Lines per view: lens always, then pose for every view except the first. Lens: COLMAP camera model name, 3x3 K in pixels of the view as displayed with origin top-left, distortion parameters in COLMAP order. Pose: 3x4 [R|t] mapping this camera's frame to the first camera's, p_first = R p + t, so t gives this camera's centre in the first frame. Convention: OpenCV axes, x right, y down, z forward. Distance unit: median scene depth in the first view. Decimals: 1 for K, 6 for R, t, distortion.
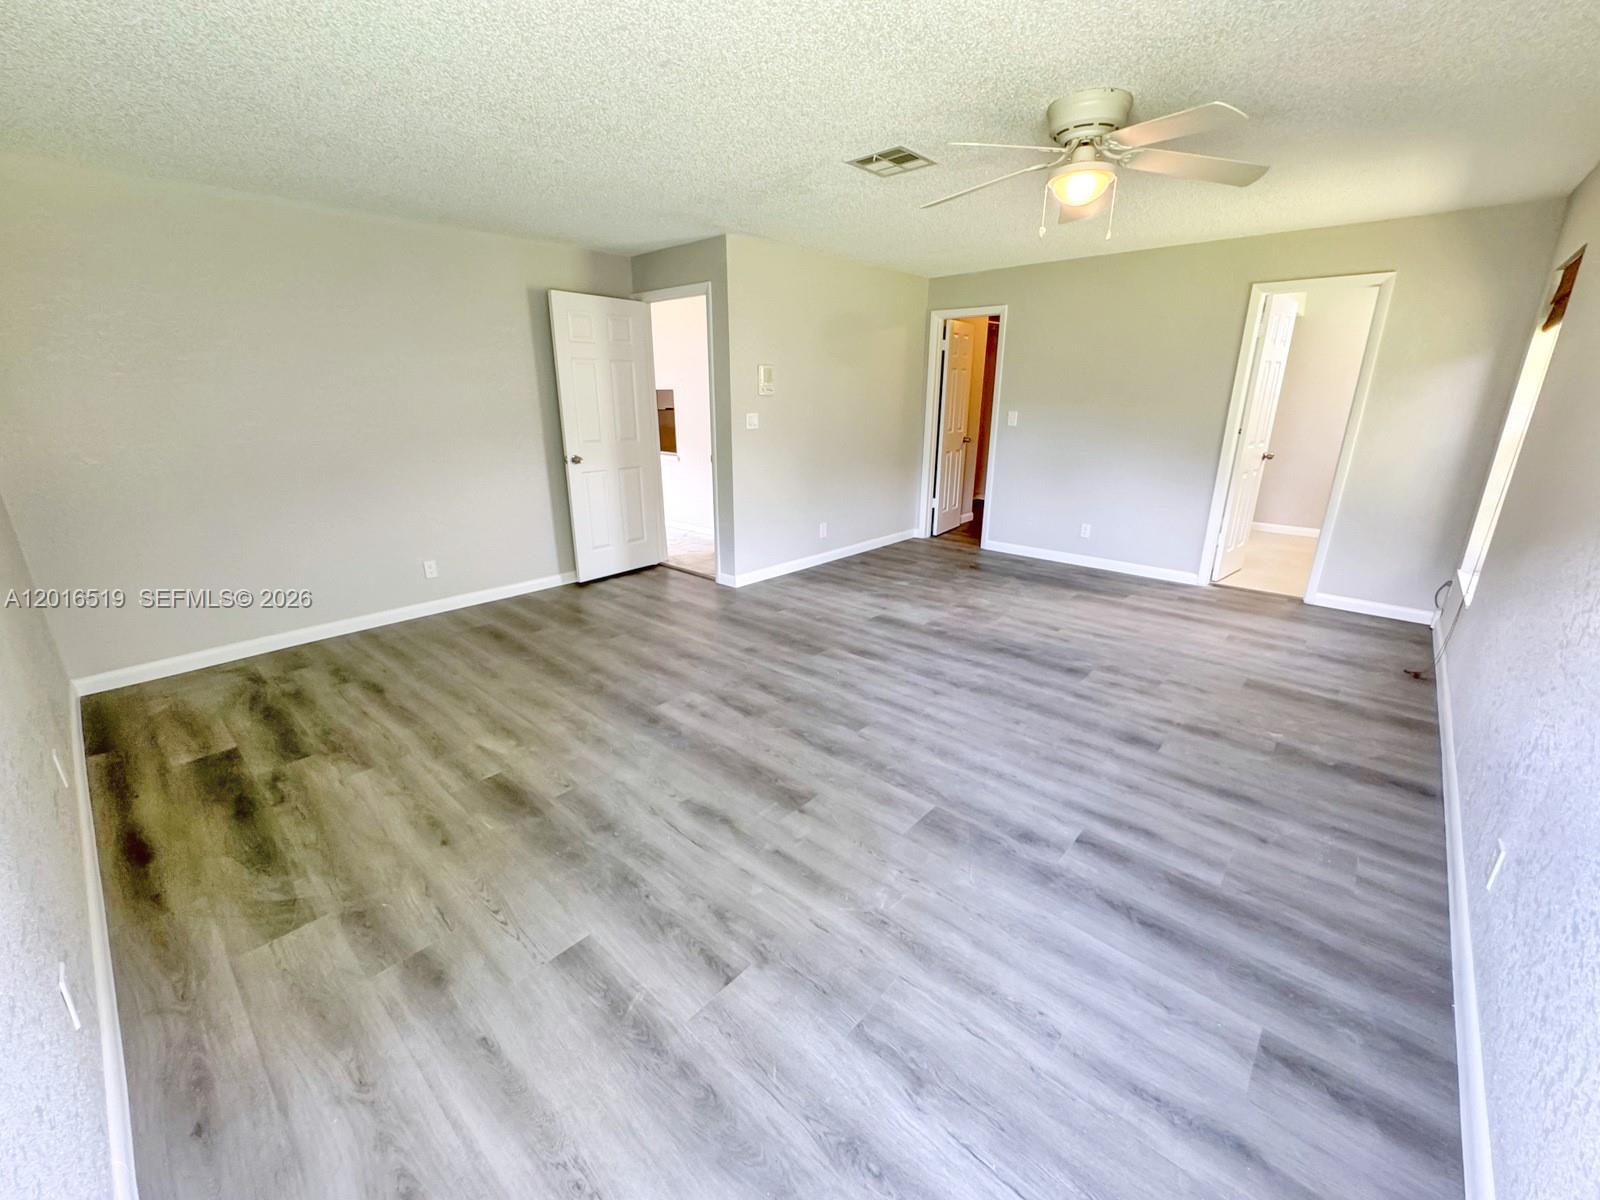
lens RADIAL K [[640.6, 0, 799.9], [0, 640.6, 610.5], [0, 0, 1]] dist [-0.003931, 0.000681]
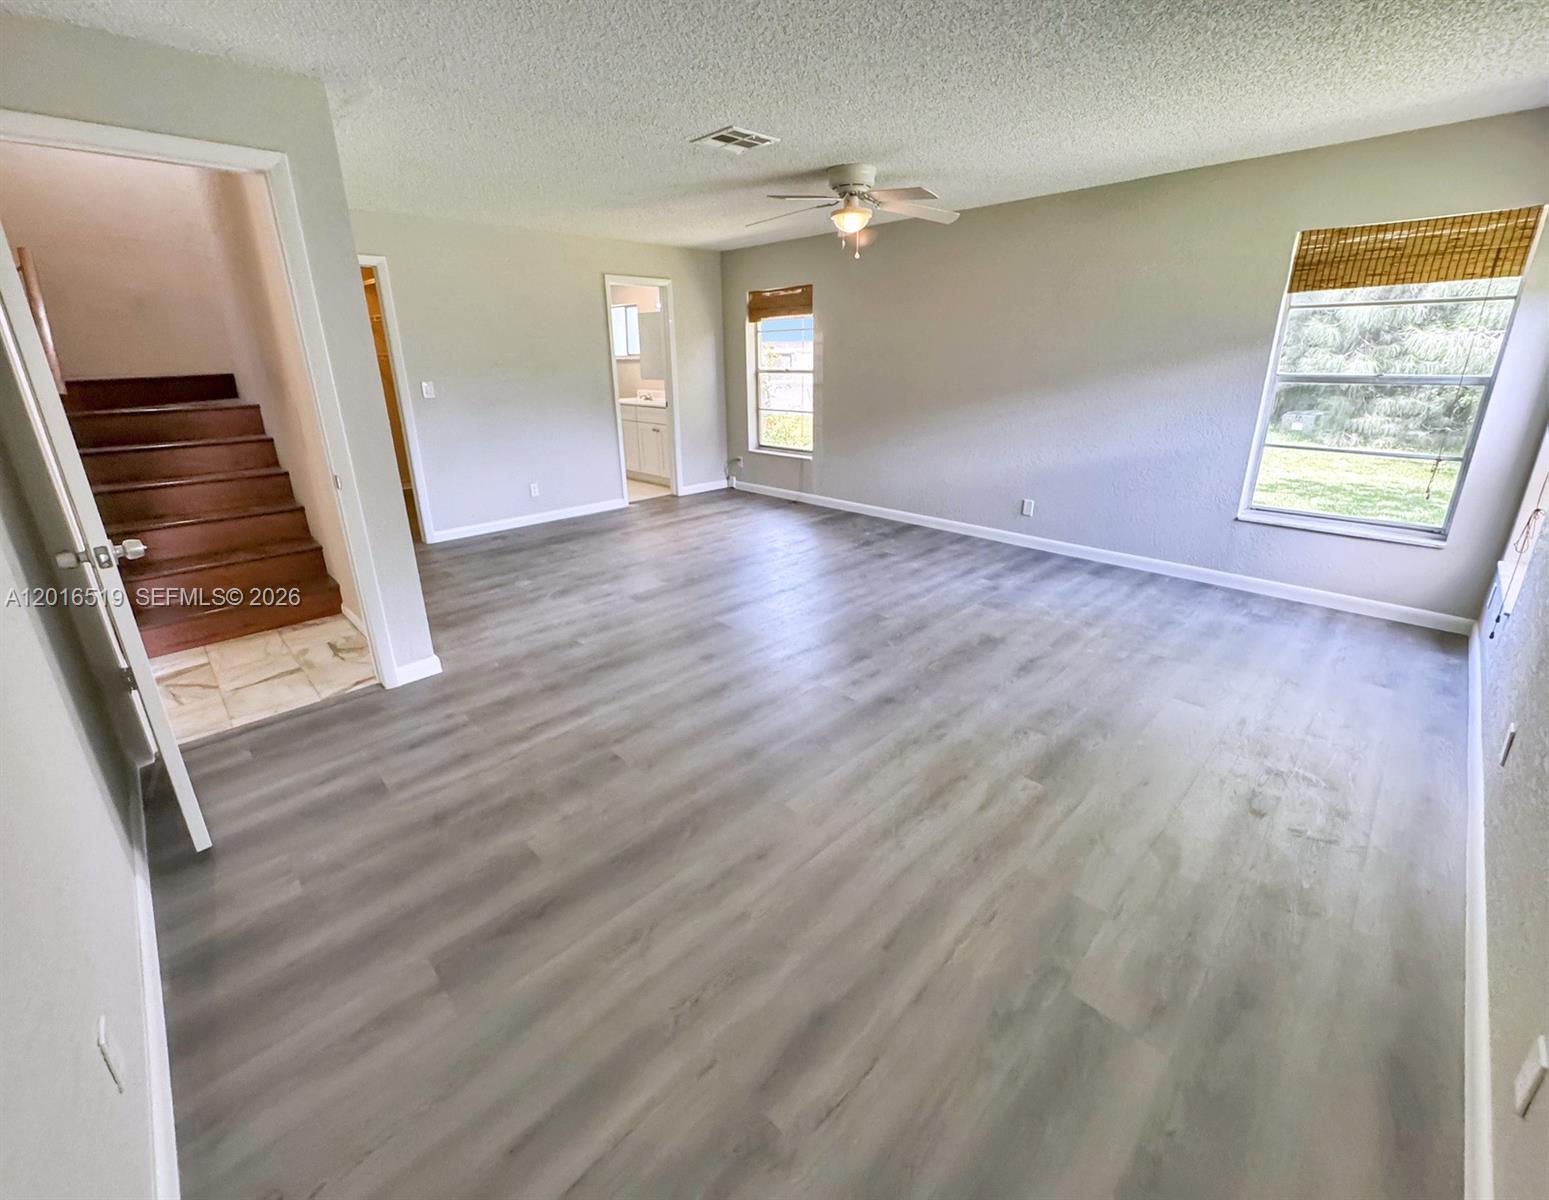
lens RADIAL K [[665.7, 0, 762.1], [0, 665.7, 573.1], [0, 0, 1]] dist [-0.002411, -0.000395]
pose [[0.065190, -0.314064, 0.947161, -1.009070], [0.336549, 0.900487, 0.275424, -0.297829], [-0.939407, 0.300811, 0.164401, 0.876829]]
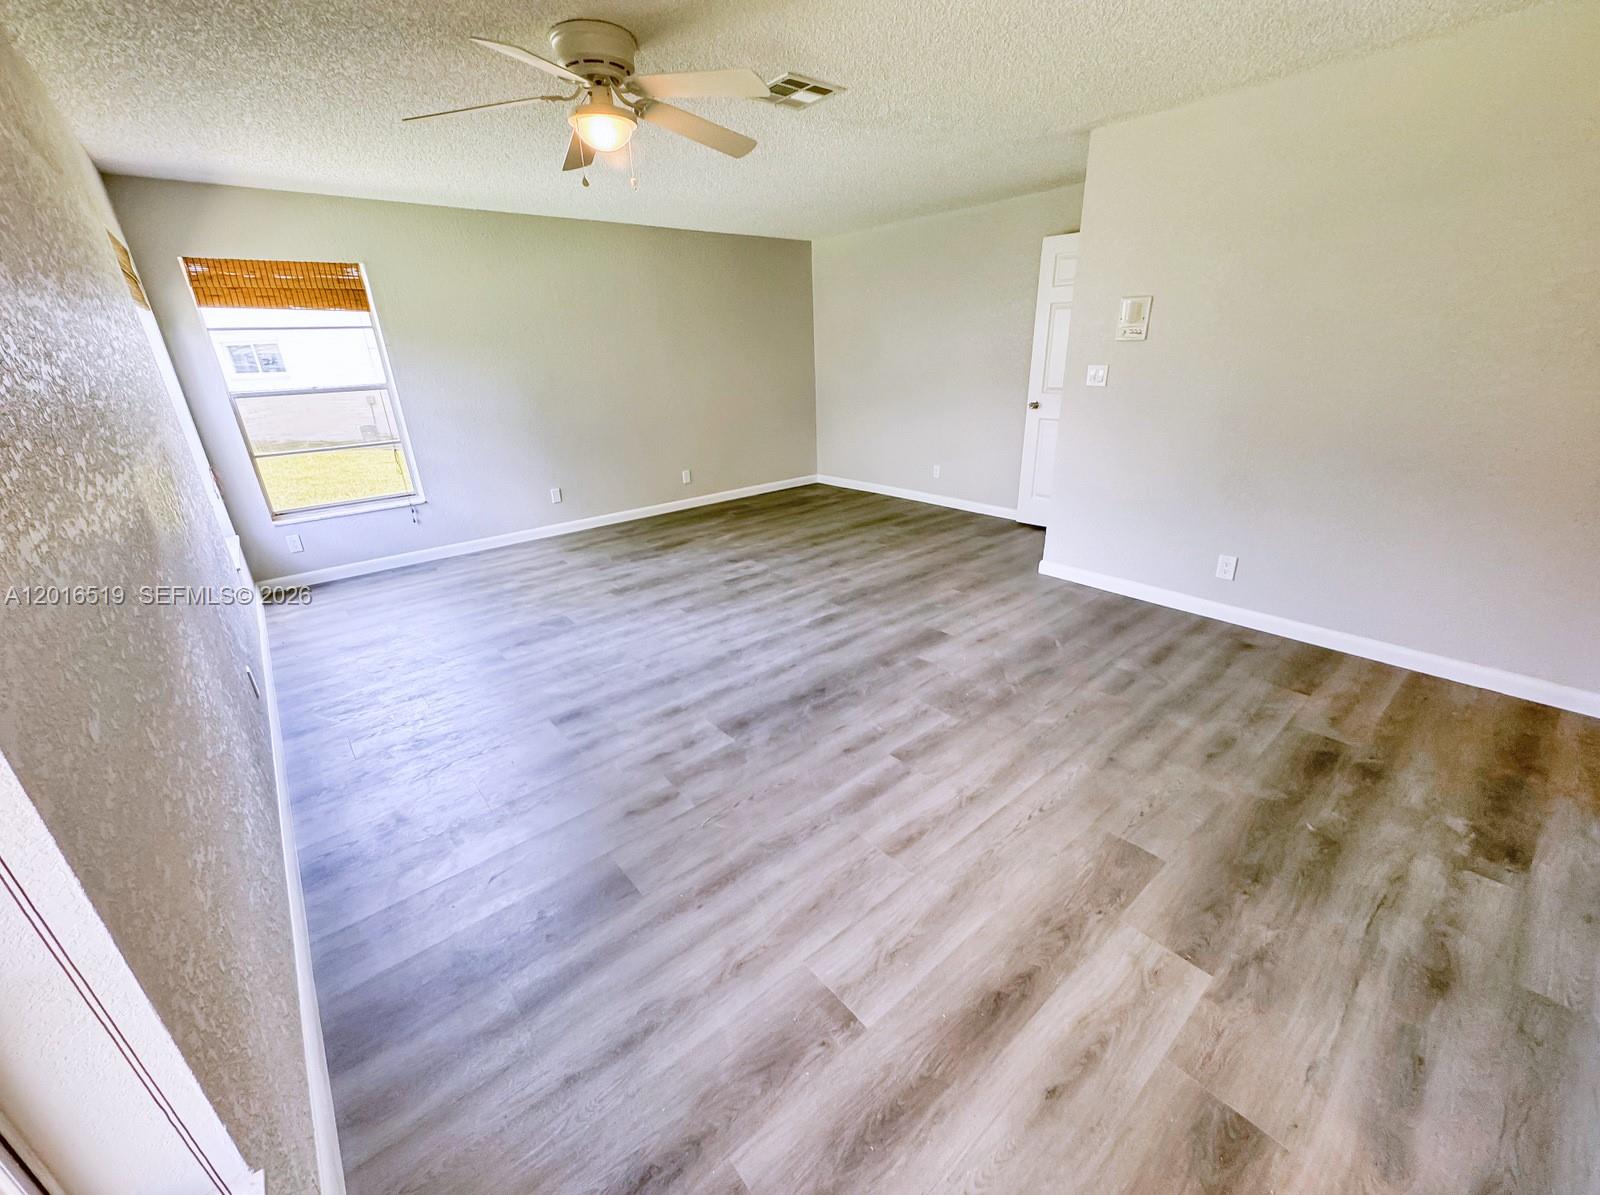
lens RADIAL K [[640.6, 0, 797.0], [0, 640.6, 609.8], [0, 0, 1]] dist [-0.003931, 0.000681]
pose [[-0.136158, 0.381411, -0.914323, 1.130278], [-0.290606, 0.866941, 0.404922, -0.373160], [0.947106, 0.320841, -0.007200, 1.097722]]
